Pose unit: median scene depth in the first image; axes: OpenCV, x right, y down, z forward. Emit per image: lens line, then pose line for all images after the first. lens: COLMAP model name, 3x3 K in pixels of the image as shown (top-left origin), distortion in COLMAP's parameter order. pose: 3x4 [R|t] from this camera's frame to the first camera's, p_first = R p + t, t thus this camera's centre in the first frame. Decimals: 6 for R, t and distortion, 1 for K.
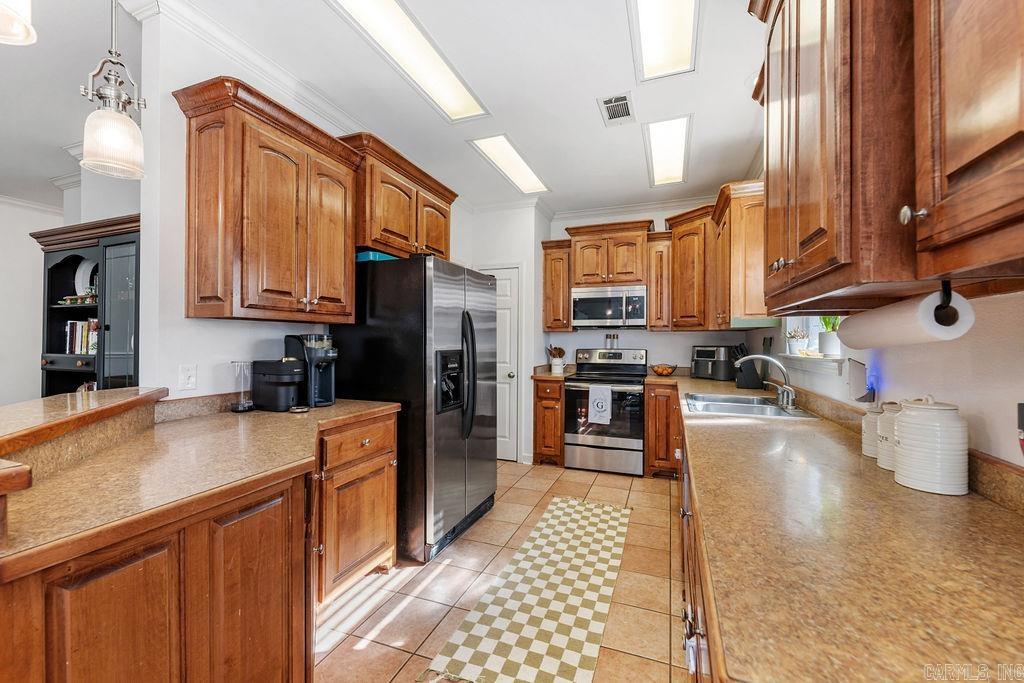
lens RADIAL K [[411.2, 0, 518.3], [0, 411.2, 339.5], [0, 0, 1]] dist [0.004113, -0.000408]
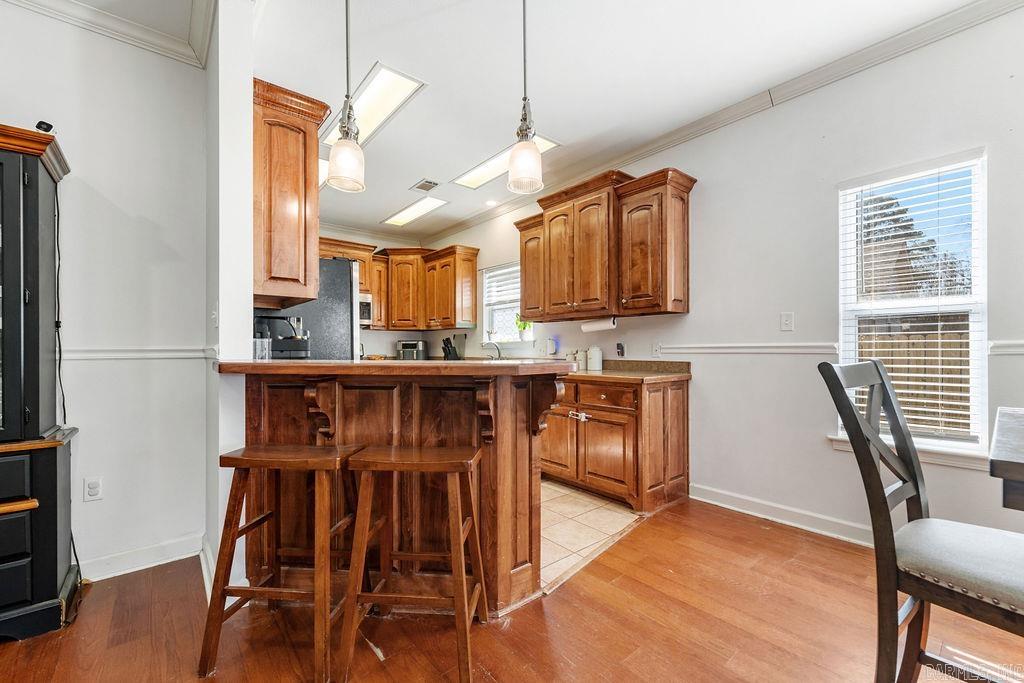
lens RADIAL K [[416.7, 0, 512.2], [0, 416.7, 354.3], [0, 0, 1]] dist [0.002000, 0.000220]
pose [[0.488793, -0.014945, 0.872272, -0.712879], [0.001864, 0.999869, 0.016087, 0.044084], [-0.872398, -0.006237, 0.488756, -0.053177]]
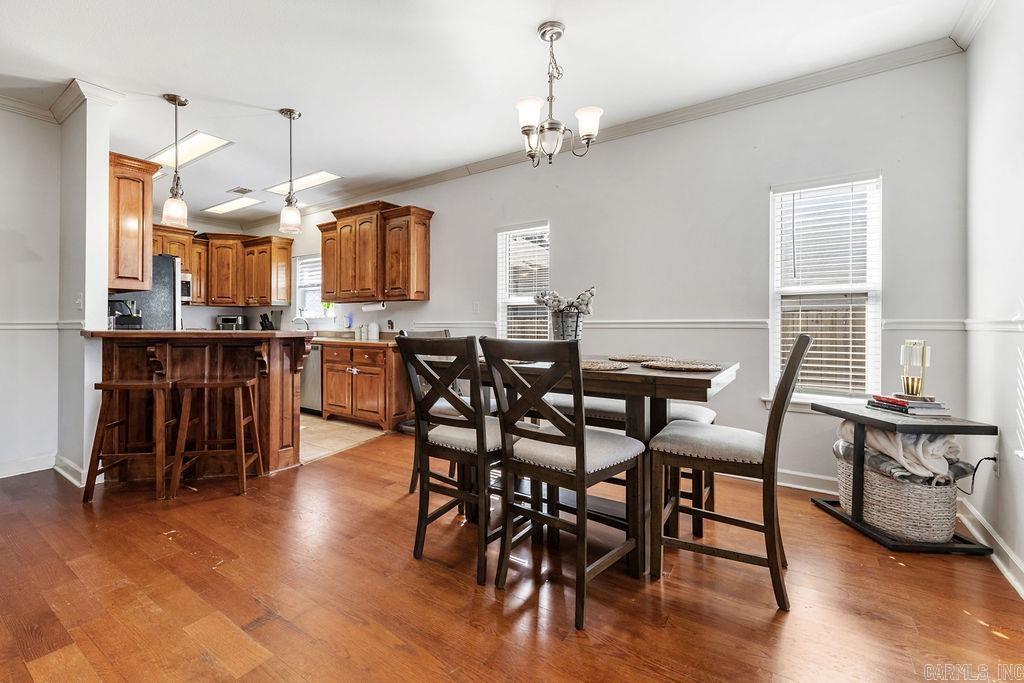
lens RADIAL K [[448.7, 0, 473.9], [0, 448.7, 325.6], [0, 0, 1]] dist [0.001888, 0.000017]
pose [[0.270324, -0.005758, 0.962752, -1.074678], [-0.003890, 0.999967, 0.007072, 0.041270], [-0.962762, -0.005657, 0.270292, -0.453442]]
